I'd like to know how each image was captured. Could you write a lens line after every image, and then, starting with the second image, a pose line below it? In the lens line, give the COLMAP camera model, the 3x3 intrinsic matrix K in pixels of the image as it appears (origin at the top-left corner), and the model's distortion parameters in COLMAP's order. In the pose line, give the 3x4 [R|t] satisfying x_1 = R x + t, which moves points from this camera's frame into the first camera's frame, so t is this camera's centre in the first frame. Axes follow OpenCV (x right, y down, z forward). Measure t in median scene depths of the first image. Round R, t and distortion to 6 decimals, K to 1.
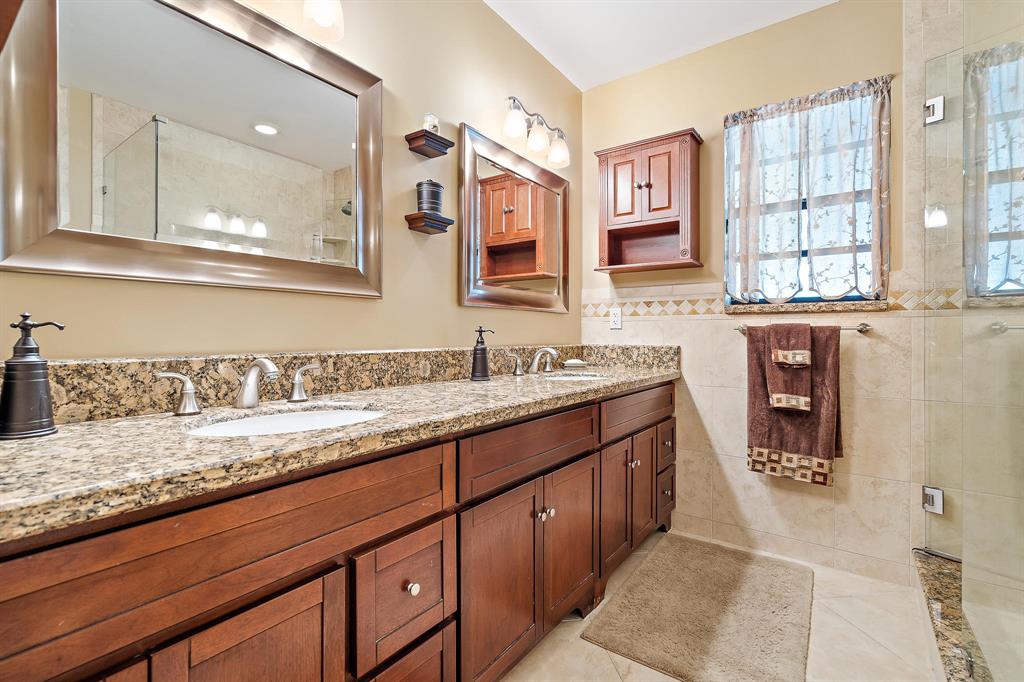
lens RADIAL K [[474.5, 0, 501.9], [0, 474.5, 334.1], [0, 0, 1]] dist [-0.003640, 0.002213]
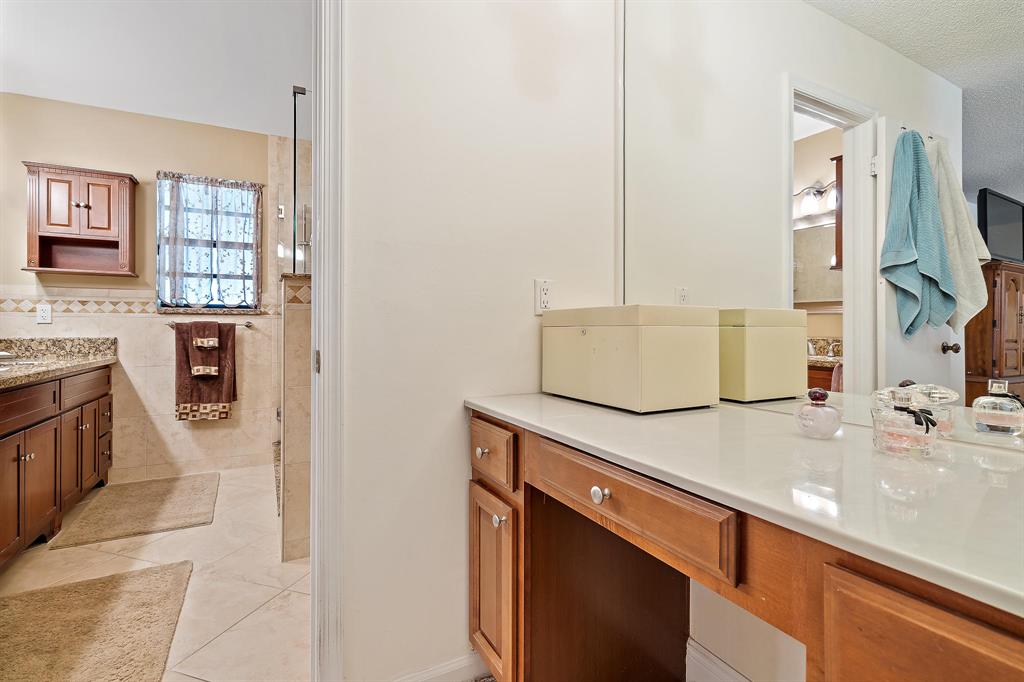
lens RADIAL K [[474.5, 0, 516.3], [0, 474.5, 325.4], [0, 0, 1]] dist [-0.003640, 0.002213]
pose [[0.423698, 0.003478, 0.905797, -0.366412], [0.001108, 0.999990, -0.004358, -0.000287], [-0.905803, 0.002850, 0.423690, -0.580550]]
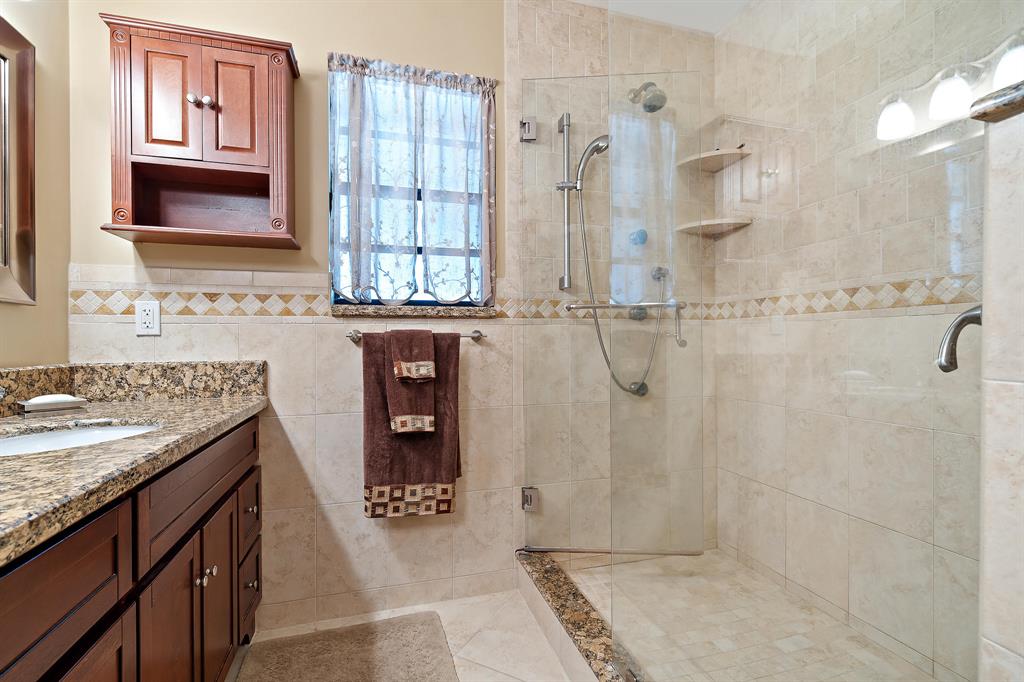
lens RADIAL K [[474.5, 0, 524.7], [0, 474.5, 341.2], [0, 0, 1]] dist [-0.003640, 0.002213]
pose [[0.585928, -0.006153, 0.810340, 0.044093], [0.006006, 0.999977, 0.003251, -0.003581], [-0.810341, 0.002962, 0.585952, 0.336249]]
